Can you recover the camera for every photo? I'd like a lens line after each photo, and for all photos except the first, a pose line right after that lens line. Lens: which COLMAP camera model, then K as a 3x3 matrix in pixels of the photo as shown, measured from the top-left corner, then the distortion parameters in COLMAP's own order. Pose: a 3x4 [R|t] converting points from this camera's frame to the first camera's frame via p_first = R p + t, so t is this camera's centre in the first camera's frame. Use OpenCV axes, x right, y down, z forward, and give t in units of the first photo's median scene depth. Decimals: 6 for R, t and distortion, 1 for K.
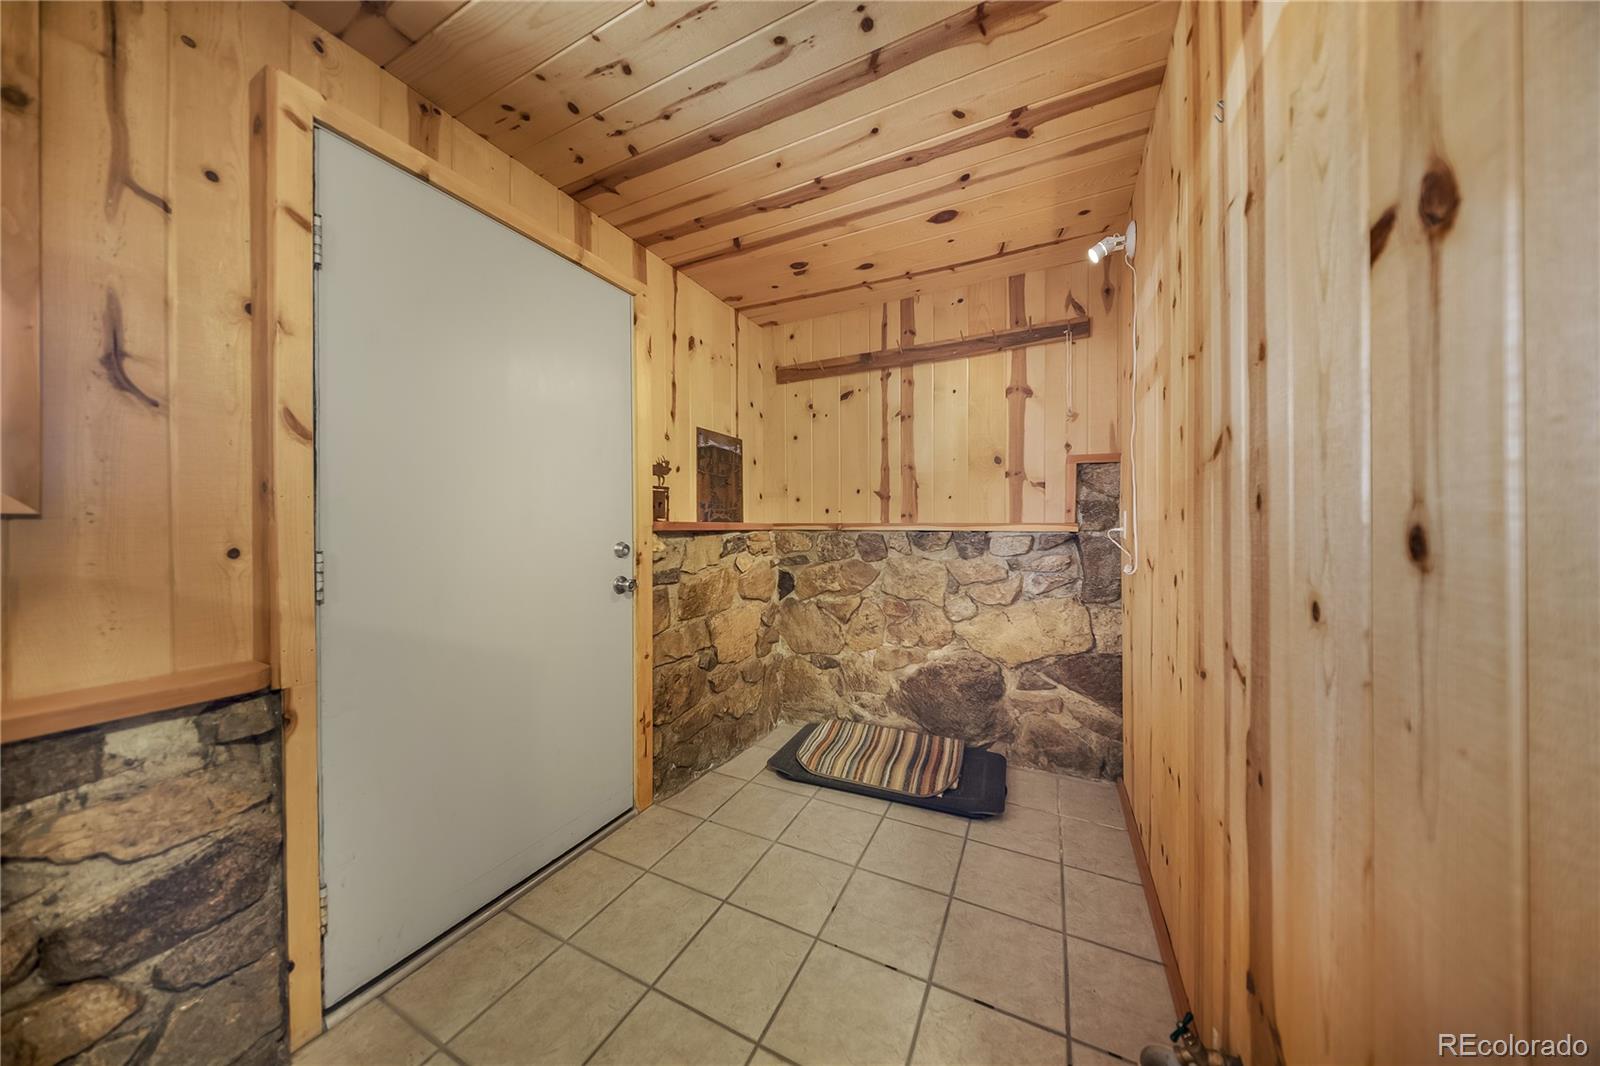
lens RADIAL K [[491.1, 0, 803.8], [0, 491.1, 526.9], [0, 0, 1]] dist [-0.001588, -0.000296]
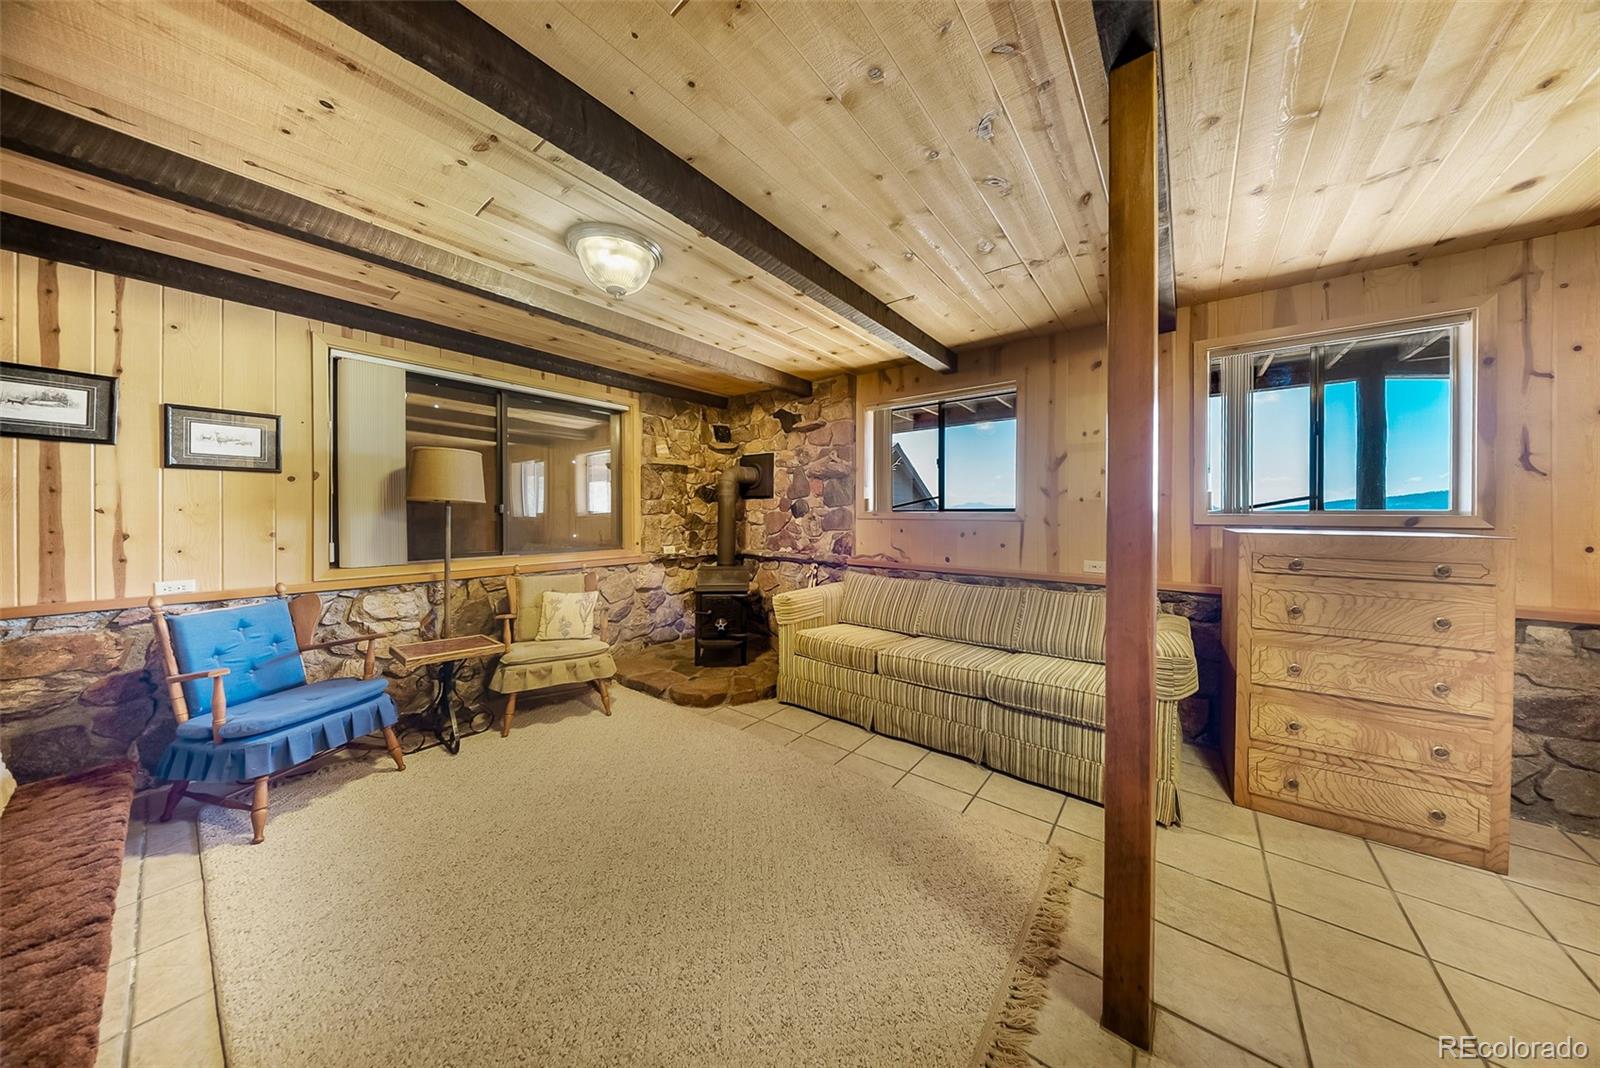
lens RADIAL K [[491.1, 0, 814.0], [0, 491.1, 513.1], [0, 0, 1]] dist [-0.001588, -0.000296]
pose [[-0.197005, 0.001263, -0.980402, 0.551864], [-0.010466, 0.999939, 0.003391, -0.027128], [0.980347, 0.010929, -0.196979, -0.684587]]
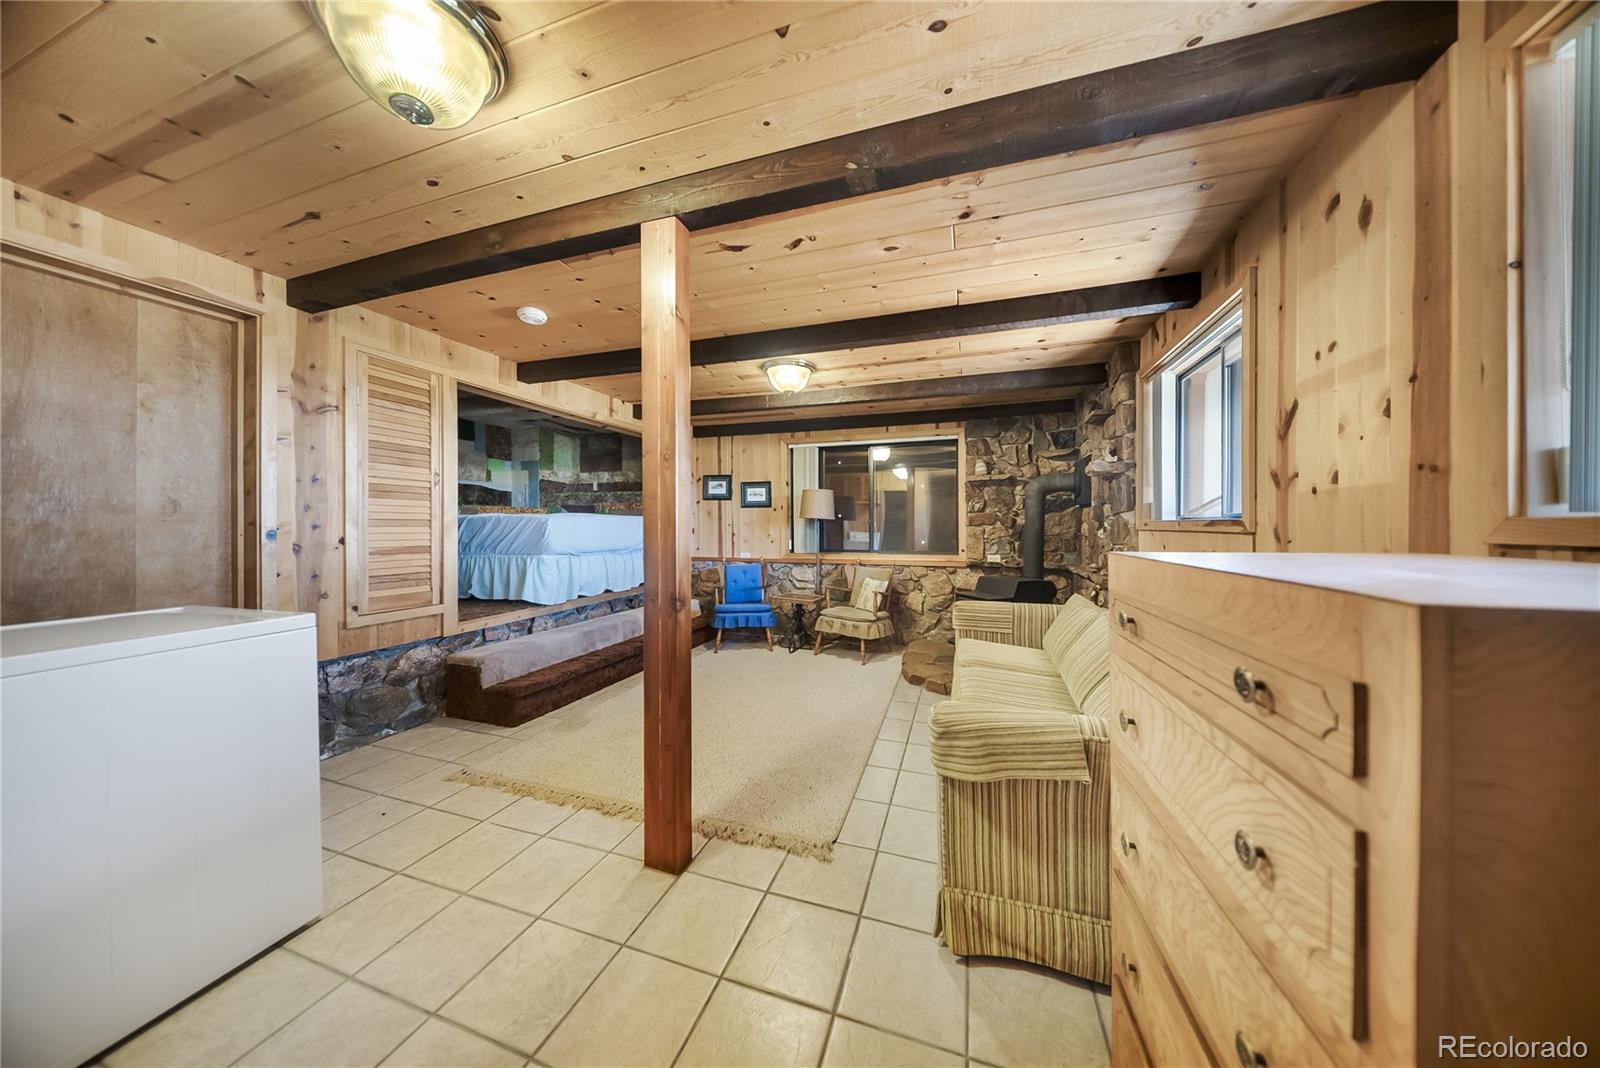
lens RADIAL K [[491.1, 0, 799.9], [0, 491.1, 529.8], [0, 0, 1]] dist [-0.001588, -0.000296]
pose [[-0.992913, 0.005354, -0.118720, -0.115752], [0.003566, 0.999877, 0.015271, -0.026680], [0.118787, 0.014739, -0.992810, 0.297945]]
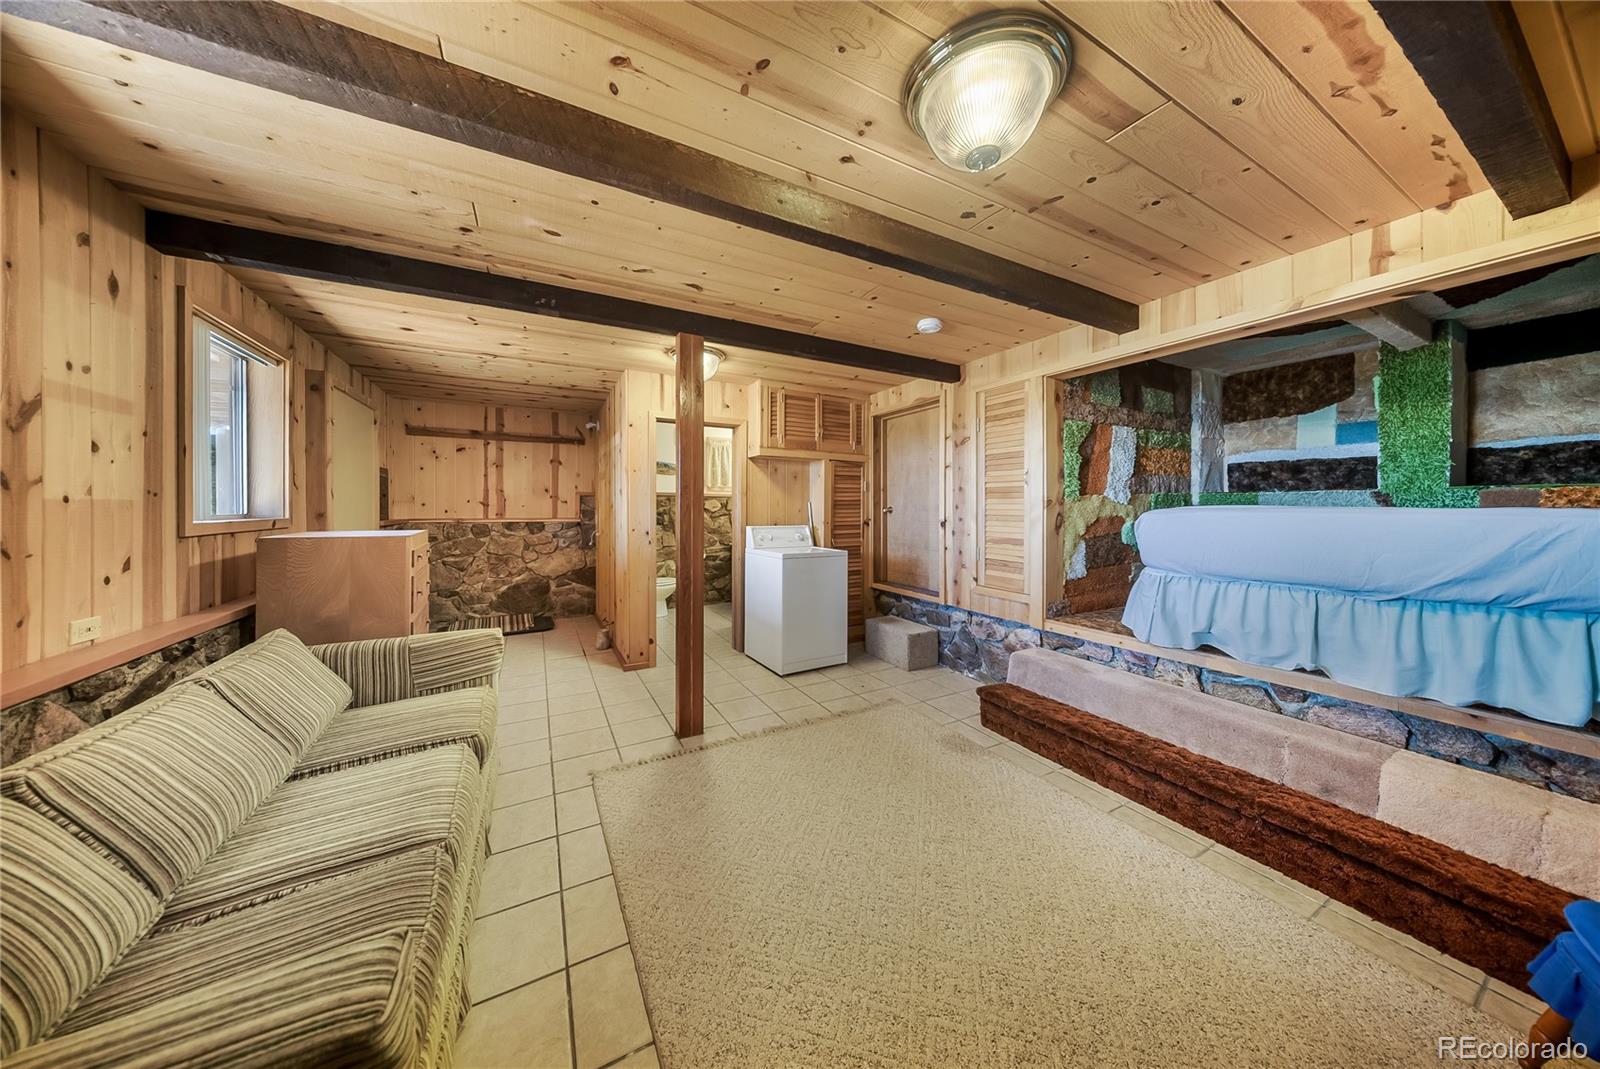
lens RADIAL K [[491.1, 0, 804.0], [0, 491.1, 508.3], [0, 0, 1]] dist [-0.001588, -0.000296]
pose [[0.581357, 0.002241, 0.813646, -0.809006], [-0.001353, 0.999997, -0.001787, -0.054373], [-0.813648, -0.000061, 0.581358, -1.376216]]
